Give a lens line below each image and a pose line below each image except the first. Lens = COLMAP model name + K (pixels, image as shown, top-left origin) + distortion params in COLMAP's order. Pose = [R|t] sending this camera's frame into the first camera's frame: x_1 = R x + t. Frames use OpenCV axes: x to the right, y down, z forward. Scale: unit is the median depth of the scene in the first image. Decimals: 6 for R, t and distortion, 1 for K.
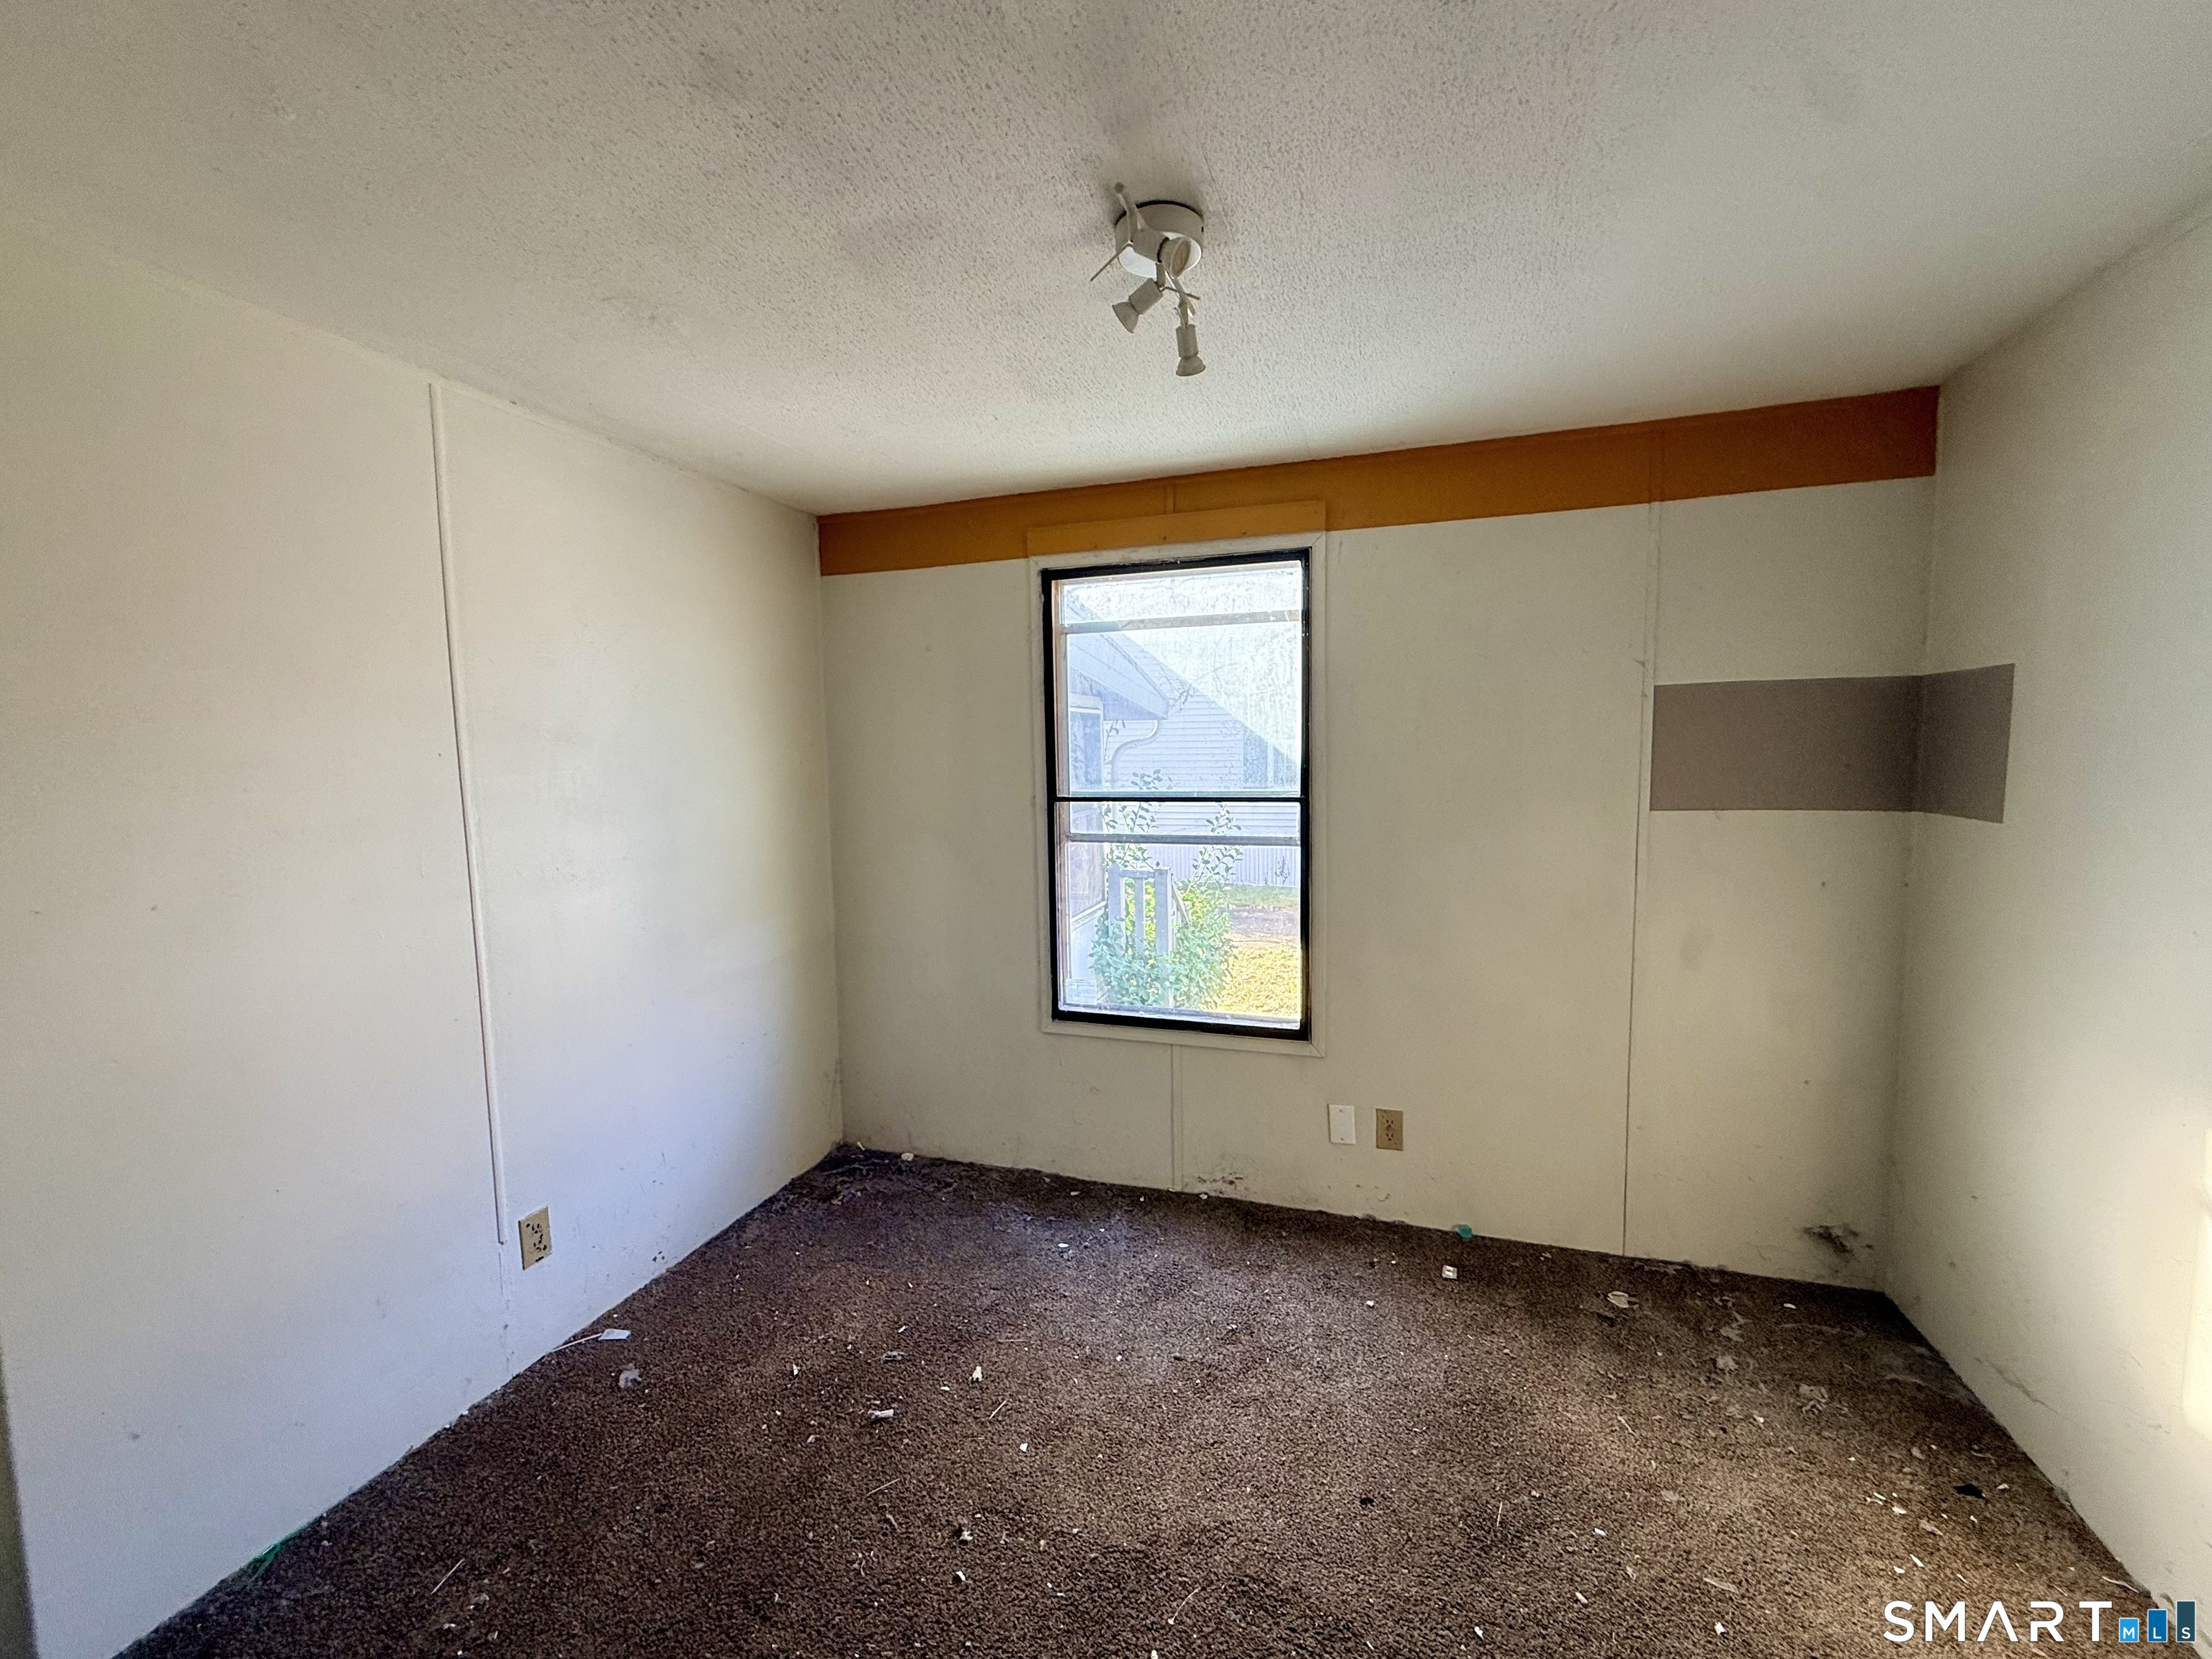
lens RADIAL K [[888.7, 0, 1106.3], [0, 888.7, 830.1], [0, 0, 1]] dist [-0.001367, 0.000290]
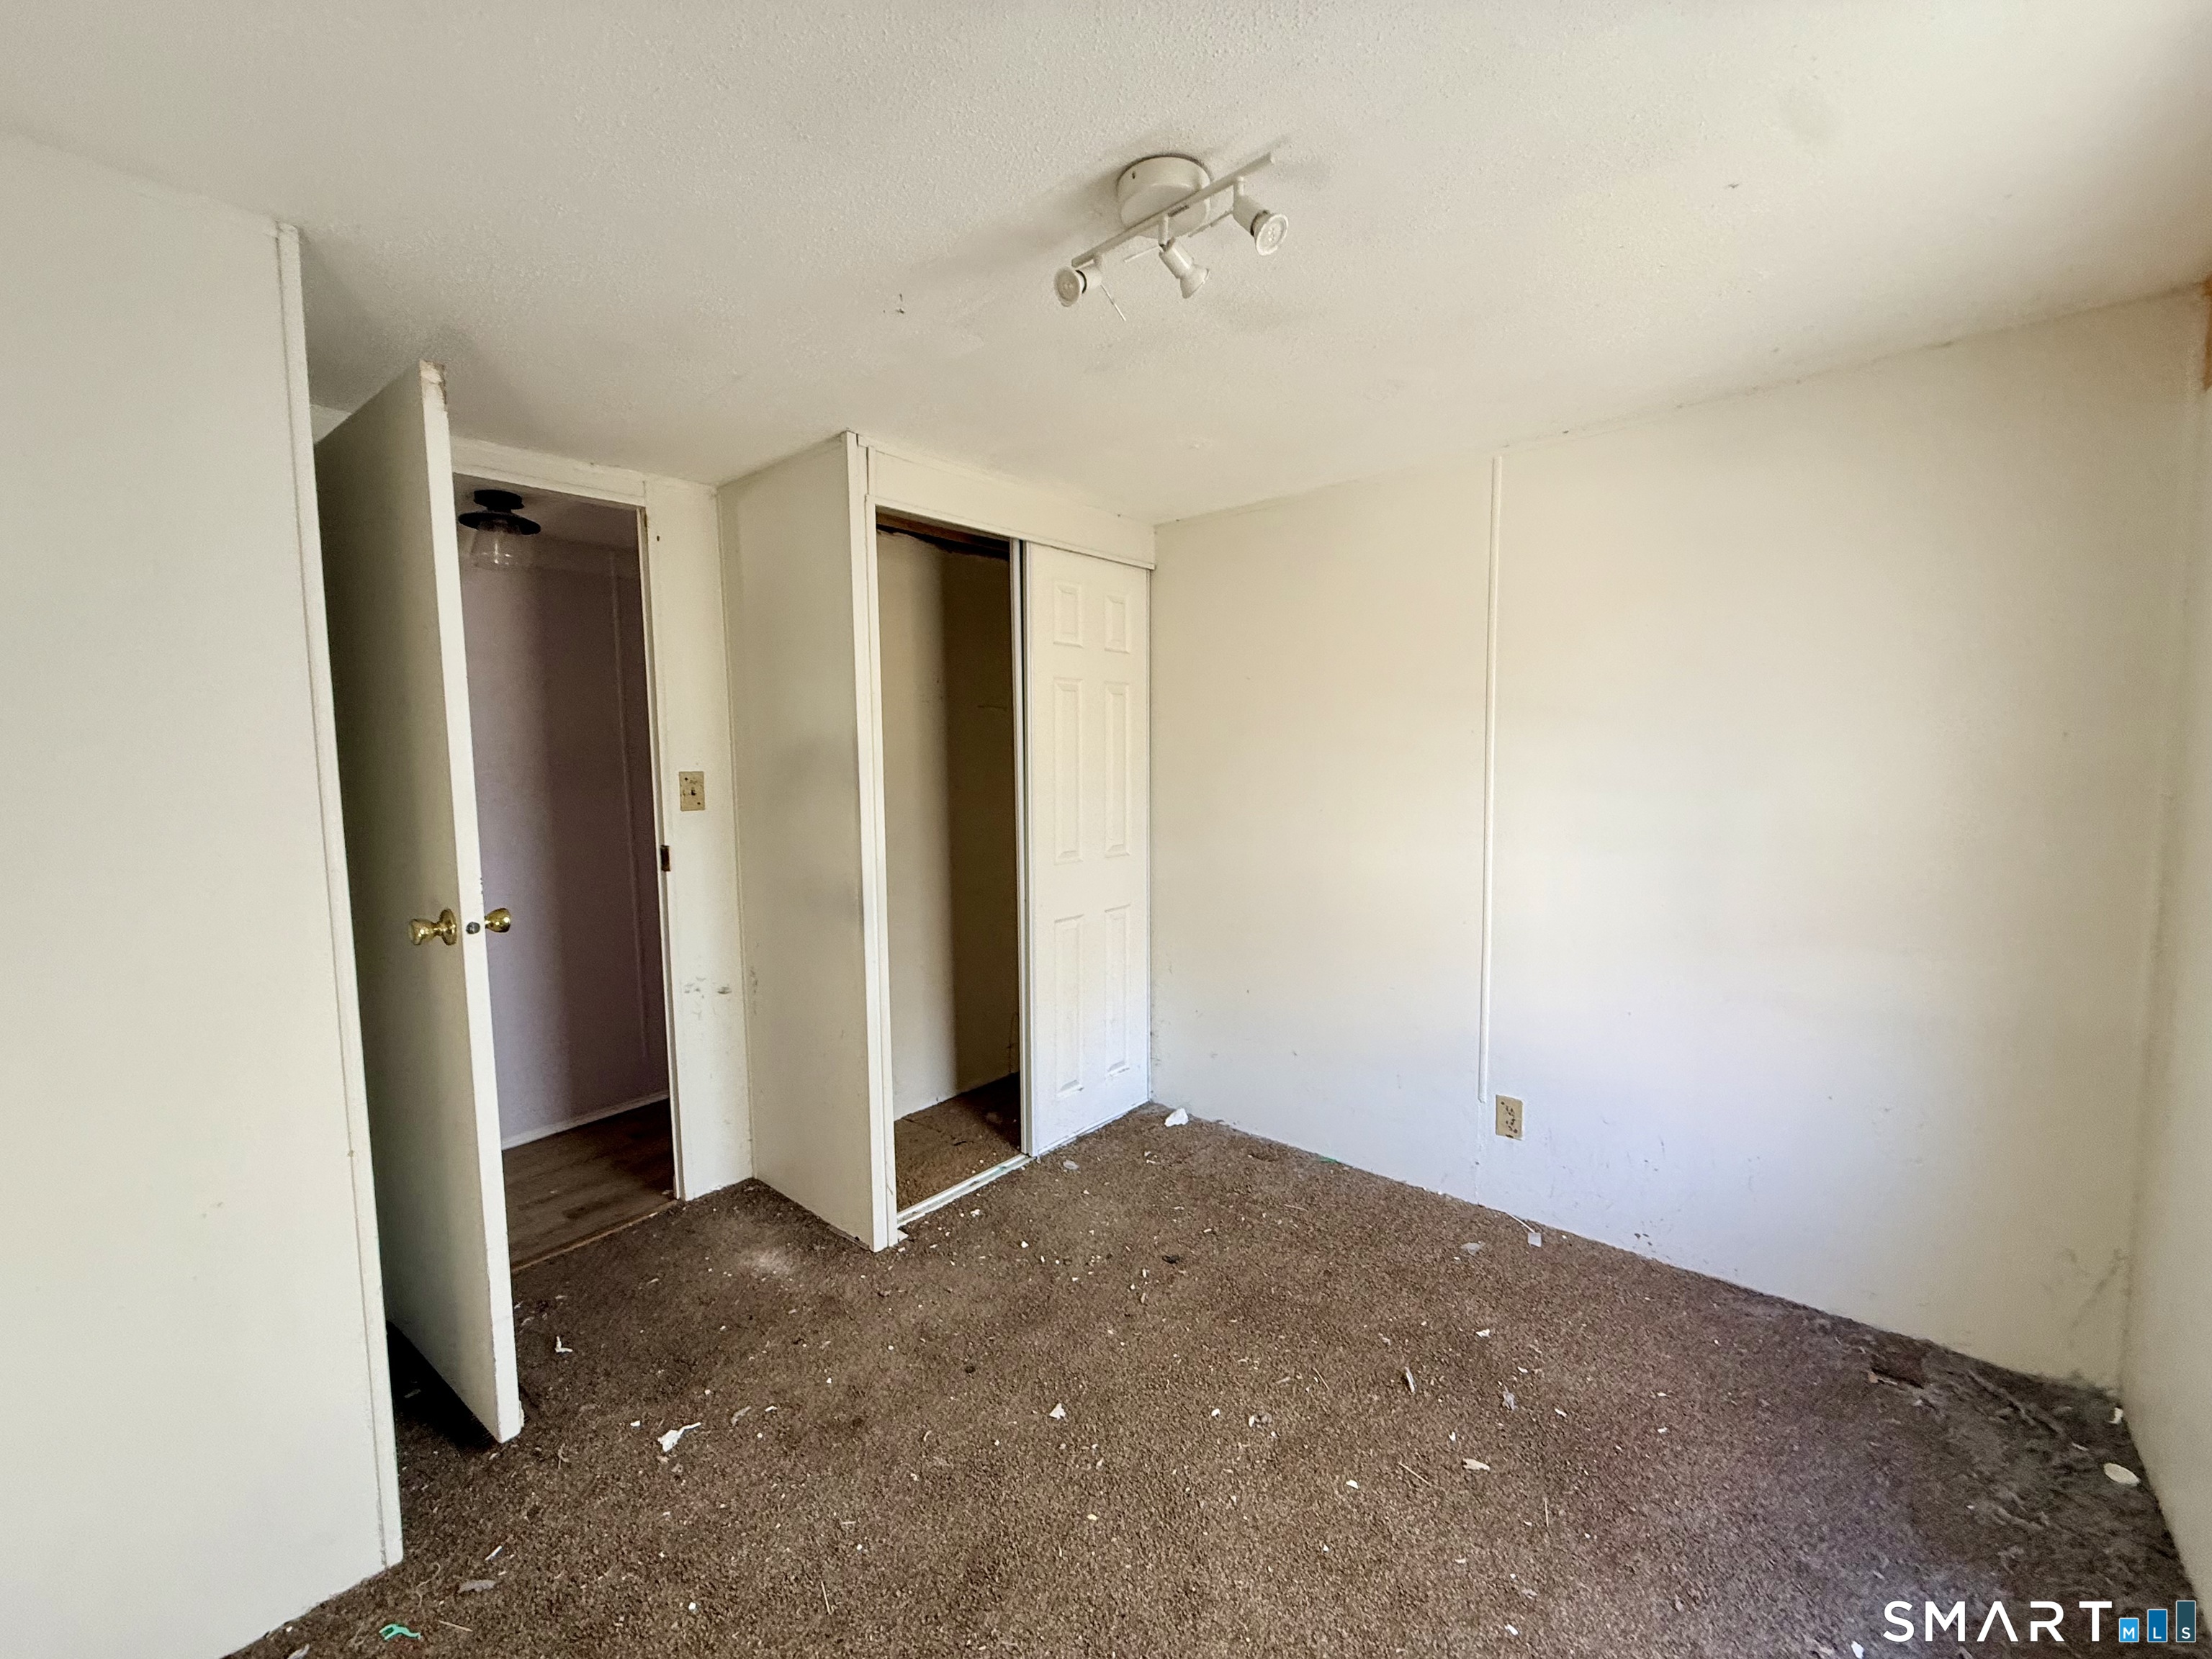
lens RADIAL K [[888.7, 0, 1103.7], [0, 888.7, 826.4], [0, 0, 1]] dist [-0.001367, 0.000290]
pose [[-0.355727, 0.100981, -0.929119, 0.638350], [-0.068013, 0.988713, 0.133497, -0.066778], [0.932112, 0.110681, -0.344844, 0.813058]]
